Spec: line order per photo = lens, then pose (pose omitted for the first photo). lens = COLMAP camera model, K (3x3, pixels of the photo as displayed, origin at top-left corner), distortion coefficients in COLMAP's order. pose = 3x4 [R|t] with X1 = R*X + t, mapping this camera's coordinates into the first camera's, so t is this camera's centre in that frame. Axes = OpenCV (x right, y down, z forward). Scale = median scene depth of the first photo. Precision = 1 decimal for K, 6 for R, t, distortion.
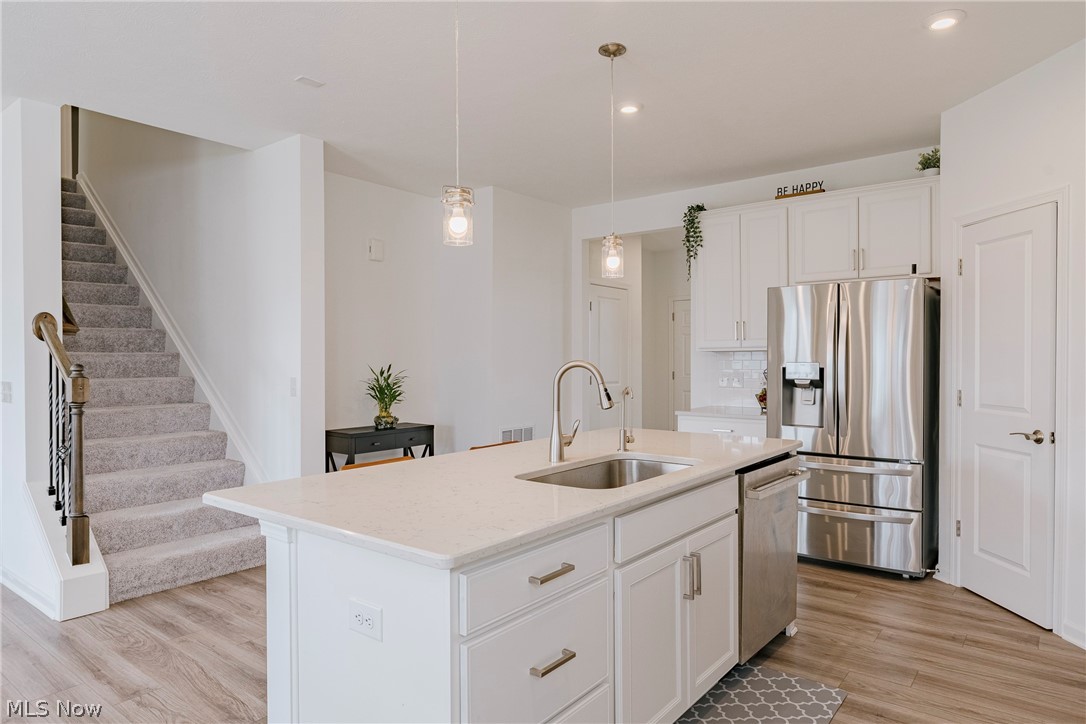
lens RADIAL K [[661.7, 0, 543.0], [0, 661.7, 362.0], [0, 0, 1]] dist [0.002114, 0.000323]
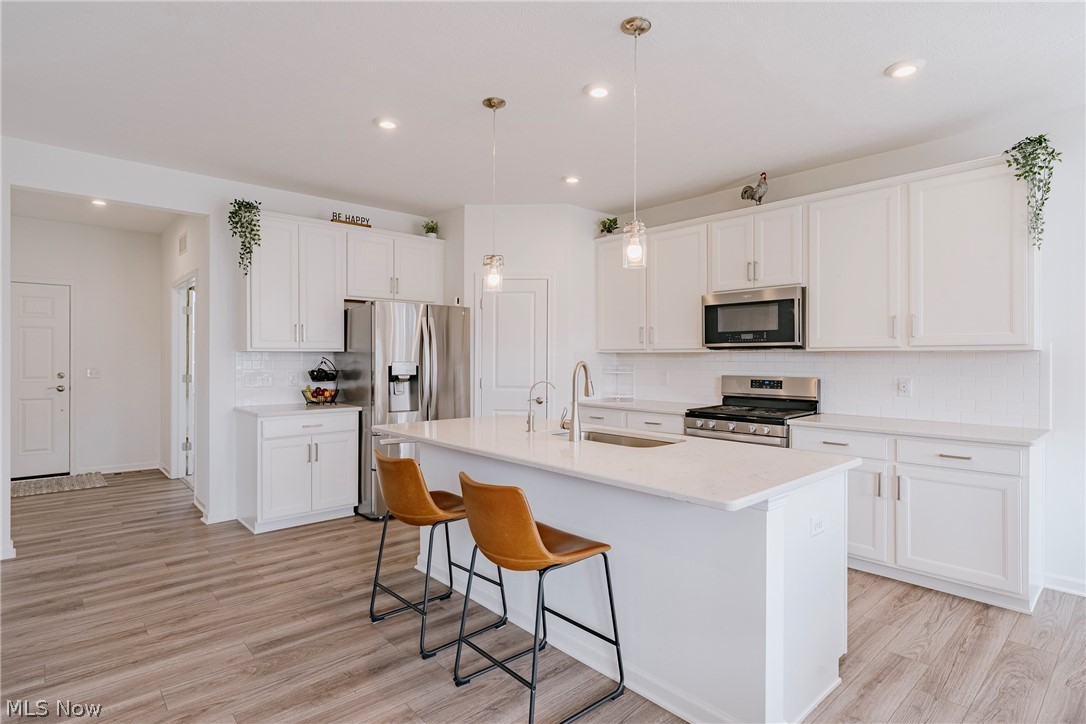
lens RADIAL K [[563.3, 0, 543.0], [0, 563.3, 362.0], [0, 0, 1]] dist [0.015550, 0.000564]
pose [[0.170981, -0.003319, 0.985269, -0.643241], [0.001283, 0.999994, 0.003146, -0.002777], [-0.985274, 0.000726, 0.170984, 0.536521]]
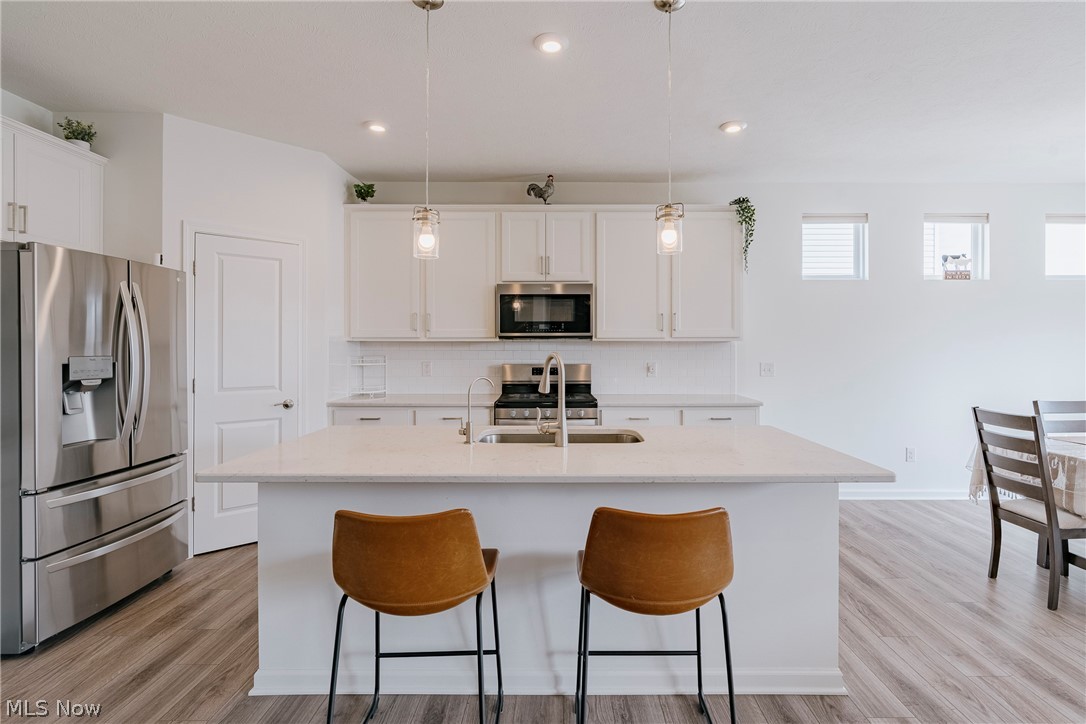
lens RADIAL K [[530.5, 0, 566.6], [0, 530.5, 354.9], [0, 0, 1]] dist [-0.002466, -0.000227]
pose [[-0.619108, -0.006658, 0.785277, -0.398494], [0.007067, 0.999876, 0.014049, -0.005327], [-0.785274, 0.014248, -0.618985, 0.938158]]
